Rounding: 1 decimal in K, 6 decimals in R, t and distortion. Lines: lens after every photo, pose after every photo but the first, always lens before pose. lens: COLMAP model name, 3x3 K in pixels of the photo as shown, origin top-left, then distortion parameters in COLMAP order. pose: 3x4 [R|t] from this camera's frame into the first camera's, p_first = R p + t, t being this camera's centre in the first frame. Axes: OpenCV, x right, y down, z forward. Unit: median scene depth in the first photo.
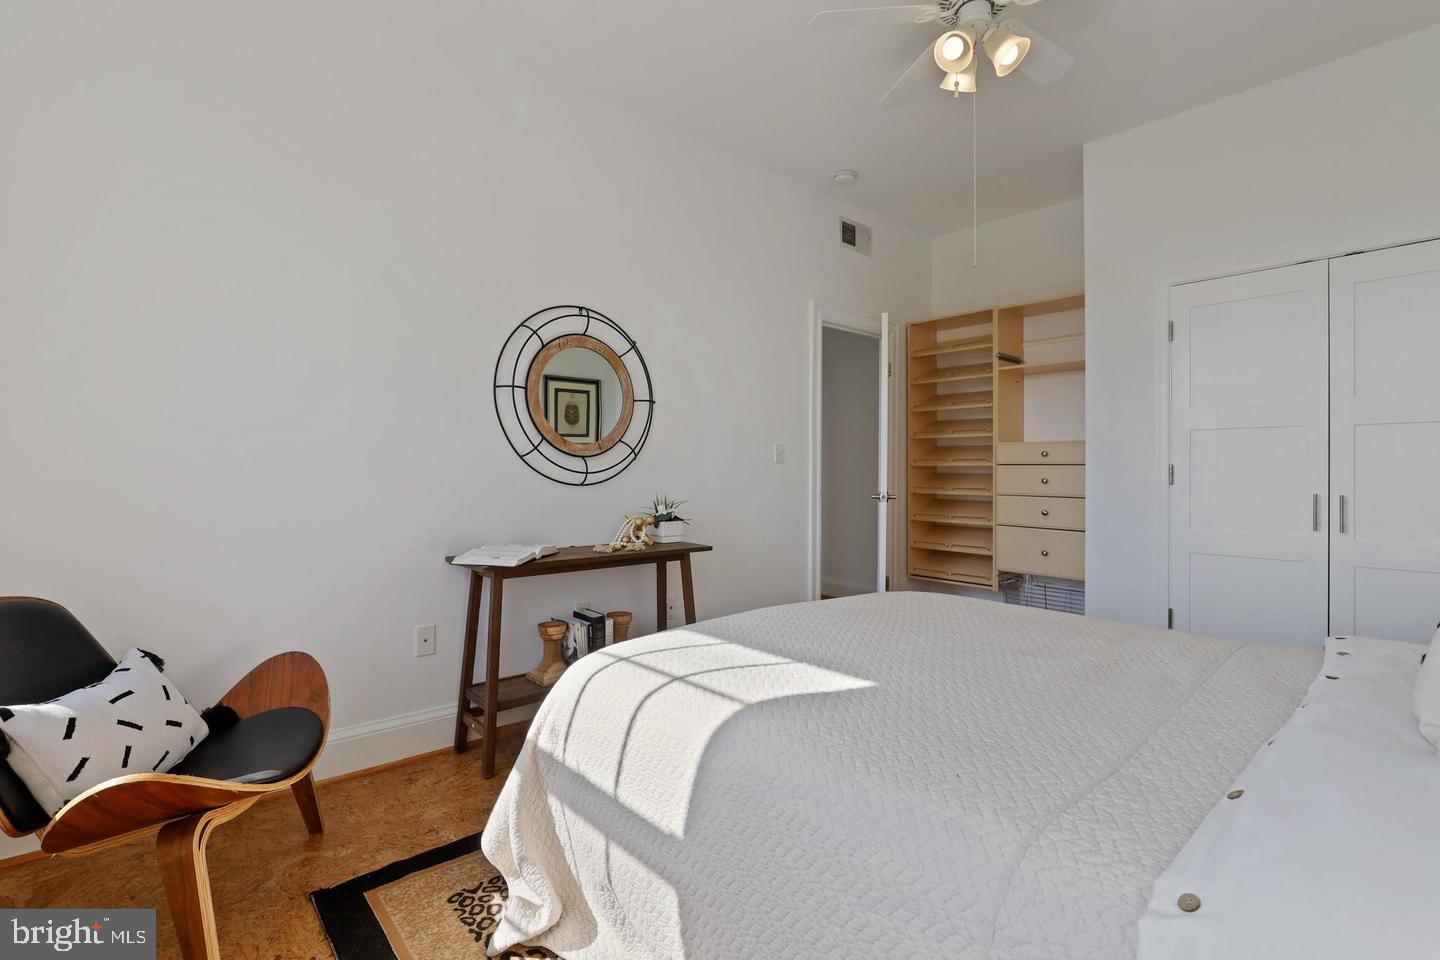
lens RADIAL K [[638.2, 0, 725.7], [0, 638.2, 476.0], [0, 0, 1]] dist [0.001986, 0.001424]
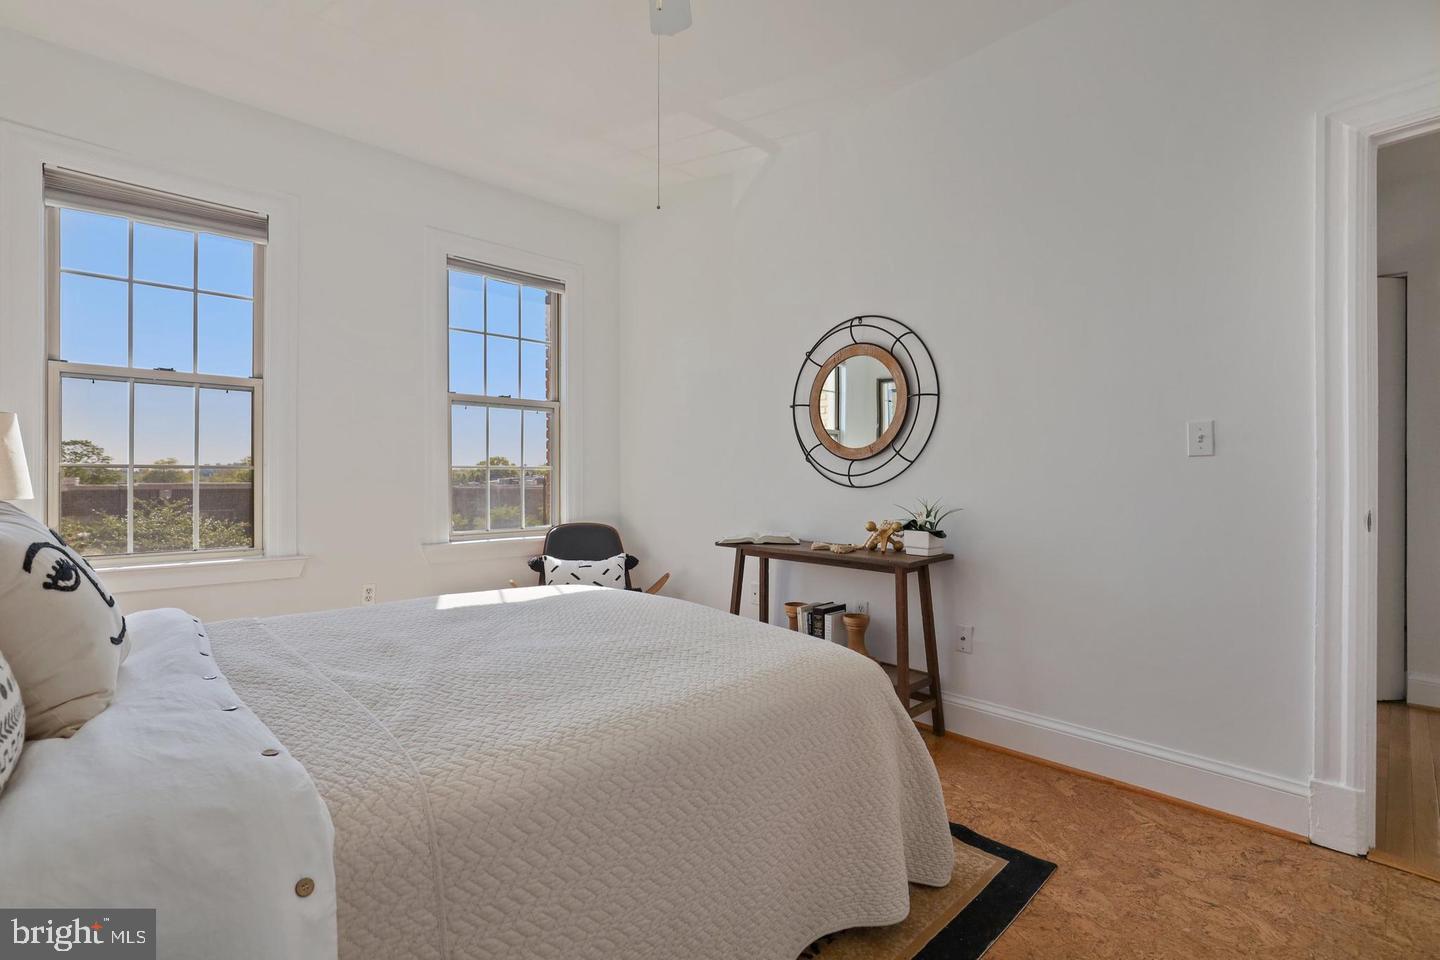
lens RADIAL K [[638.2, 0, 725.7], [0, 638.2, 476.0], [0, 0, 1]] dist [0.001986, 0.001424]
pose [[0.057311, 0.002078, -0.998354, 0.790421], [0.002578, 0.999994, 0.002229, -0.006056], [0.998353, -0.002701, 0.057305, 0.711629]]
